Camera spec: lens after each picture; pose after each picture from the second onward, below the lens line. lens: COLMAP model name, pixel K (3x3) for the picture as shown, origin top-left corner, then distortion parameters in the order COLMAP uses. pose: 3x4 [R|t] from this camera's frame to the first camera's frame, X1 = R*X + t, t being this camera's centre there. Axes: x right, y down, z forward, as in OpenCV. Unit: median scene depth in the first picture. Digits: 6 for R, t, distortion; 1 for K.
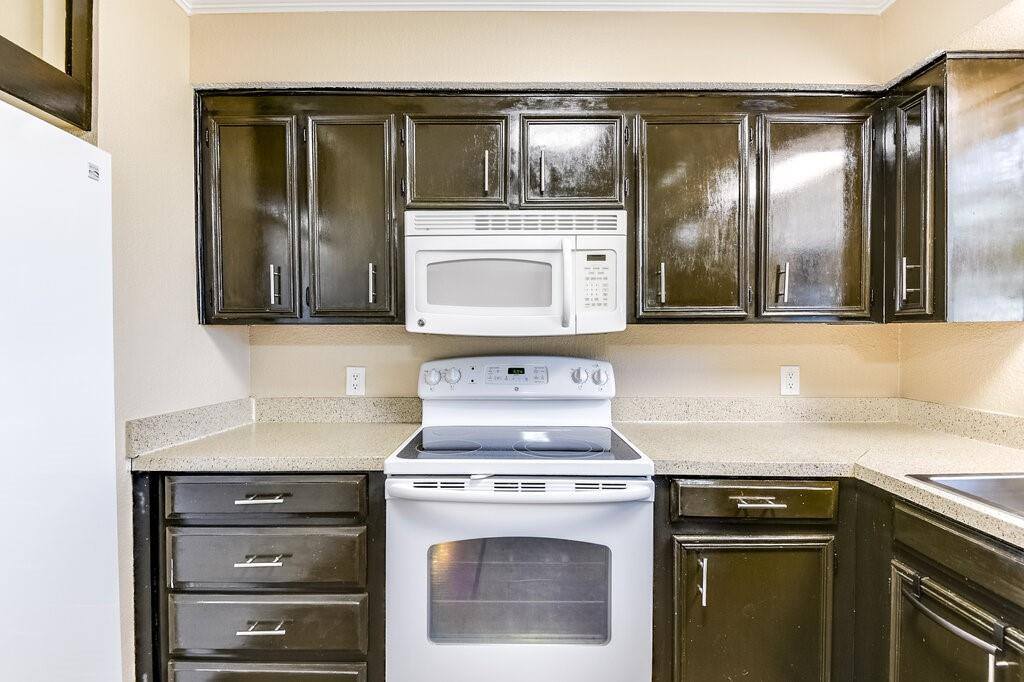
lens RADIAL K [[500.3, 0, 512.0], [0, 500.3, 341.0], [0, 0, 1]] dist [-0.002371, -0.000584]
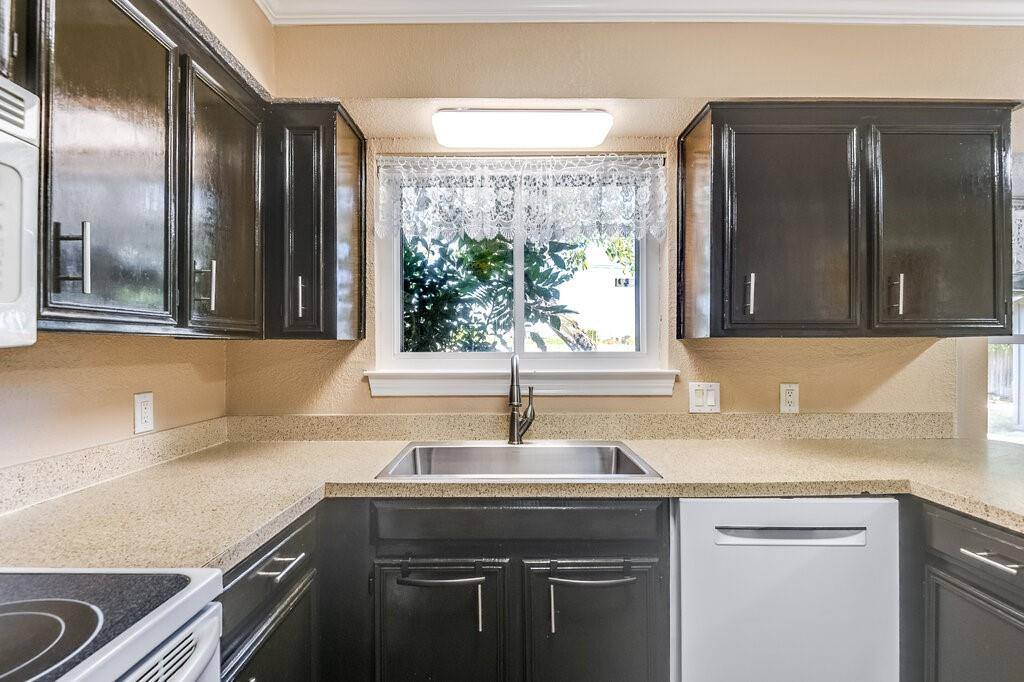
lens RADIAL K [[498.6, 0, 512.0], [0, 498.6, 341.0], [0, 0, 1]] dist [0.052349, -0.045201]
pose [[-0.001659, 0.017003, 0.999854, -0.236902], [0.019931, 0.999657, -0.016966, -0.005668], [-0.999800, 0.019900, -0.001997, 0.509143]]
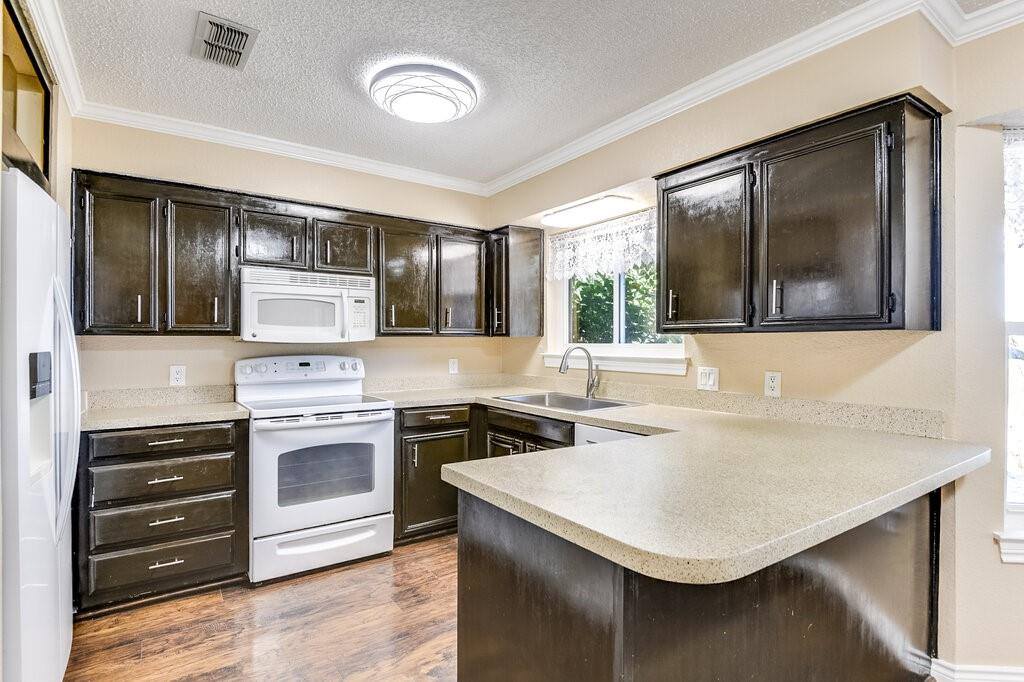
lens RADIAL K [[498.6, 0, 512.0], [0, 498.6, 341.0], [0, 0, 1]] dist [0.052349, -0.045201]
pose [[0.823861, 0.000568, 0.566792, -0.422560], [0.010297, 0.999819, -0.015969, 0.018476], [-0.566699, 0.018993, 0.823706, -0.866849]]
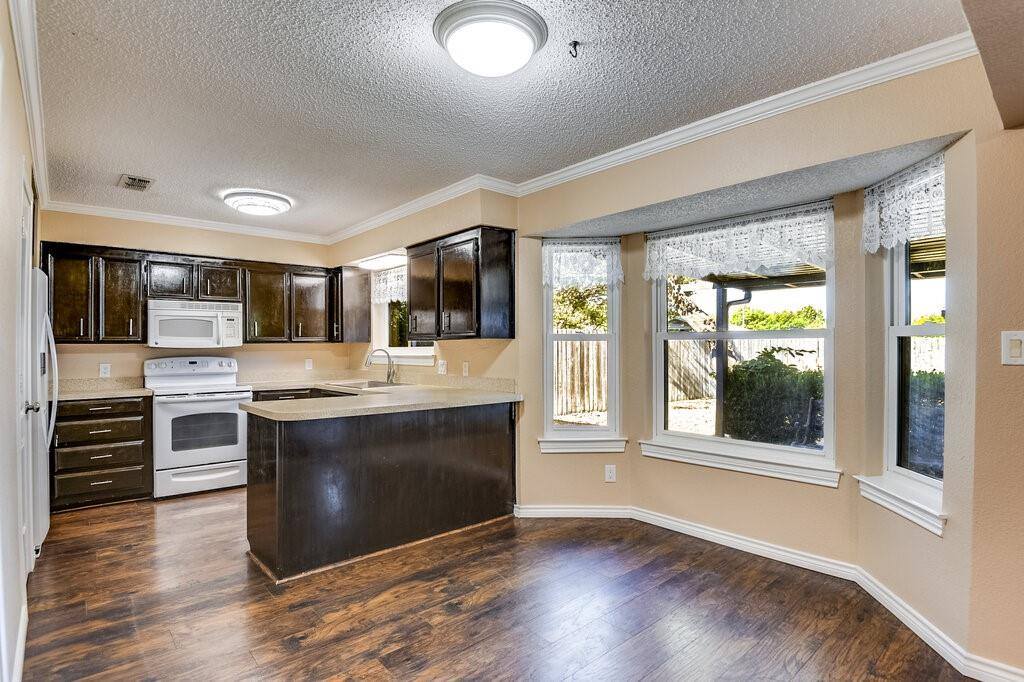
lens RADIAL K [[514.0, 0, 512.0], [0, 514.0, 341.0], [0, 0, 1]] dist [-0.031191, -0.001115]
pose [[0.750861, 0.000959, 0.660460, -0.522364], [0.019203, 0.999544, -0.023282, 0.047486], [-0.660181, 0.030165, 0.750501, -2.138907]]
